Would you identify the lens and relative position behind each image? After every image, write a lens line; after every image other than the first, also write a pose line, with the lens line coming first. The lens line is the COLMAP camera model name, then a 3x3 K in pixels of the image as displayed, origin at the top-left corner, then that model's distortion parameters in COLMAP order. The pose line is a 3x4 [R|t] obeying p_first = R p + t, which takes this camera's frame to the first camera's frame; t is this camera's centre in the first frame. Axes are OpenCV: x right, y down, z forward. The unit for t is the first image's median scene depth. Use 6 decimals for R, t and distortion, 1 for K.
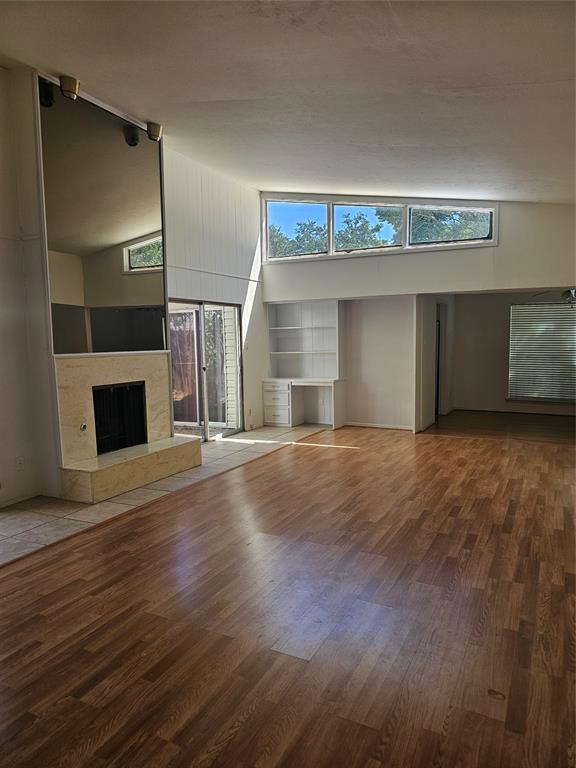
lens RADIAL K [[517.8, 0, 298.4], [0, 517.8, 388.5], [0, 0, 1]] dist [0.037626, -0.025694]
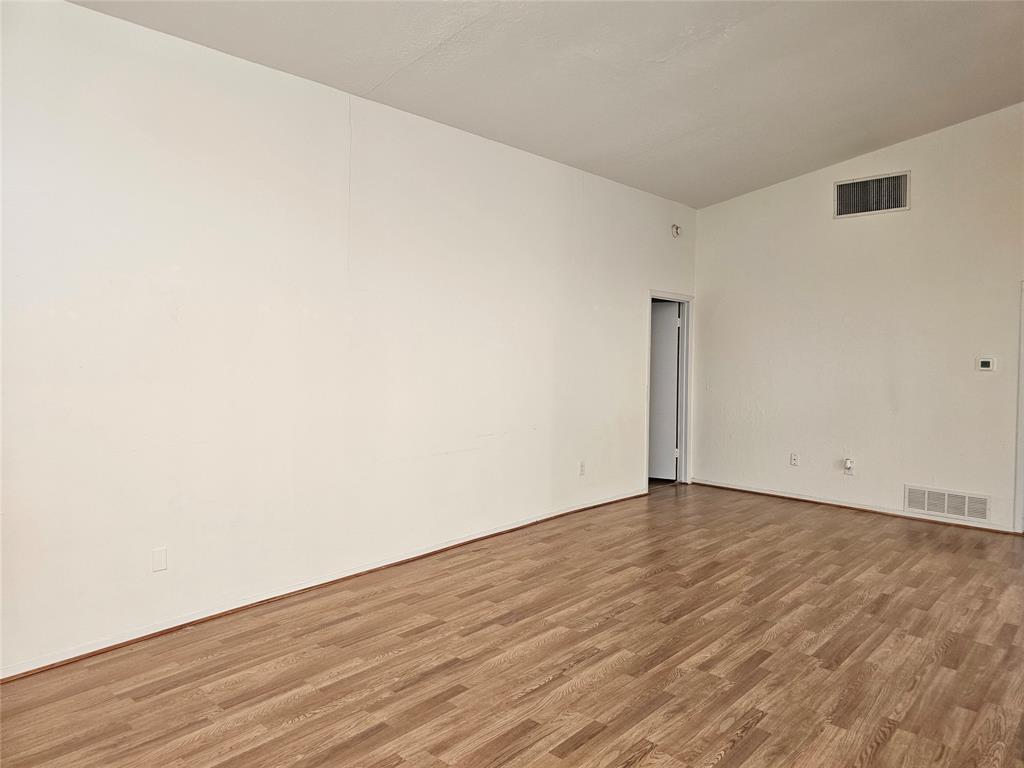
lens RADIAL K [[690.4, 0, 515.8], [0, 690.4, 361.4], [0, 0, 1]] dist [0.037626, -0.025694]
pose [[-0.962915, -0.000115, 0.269803, -0.023510], [0.031301, 0.993200, 0.112134, -0.113469], [-0.267982, 0.116421, -0.956364, 1.098695]]
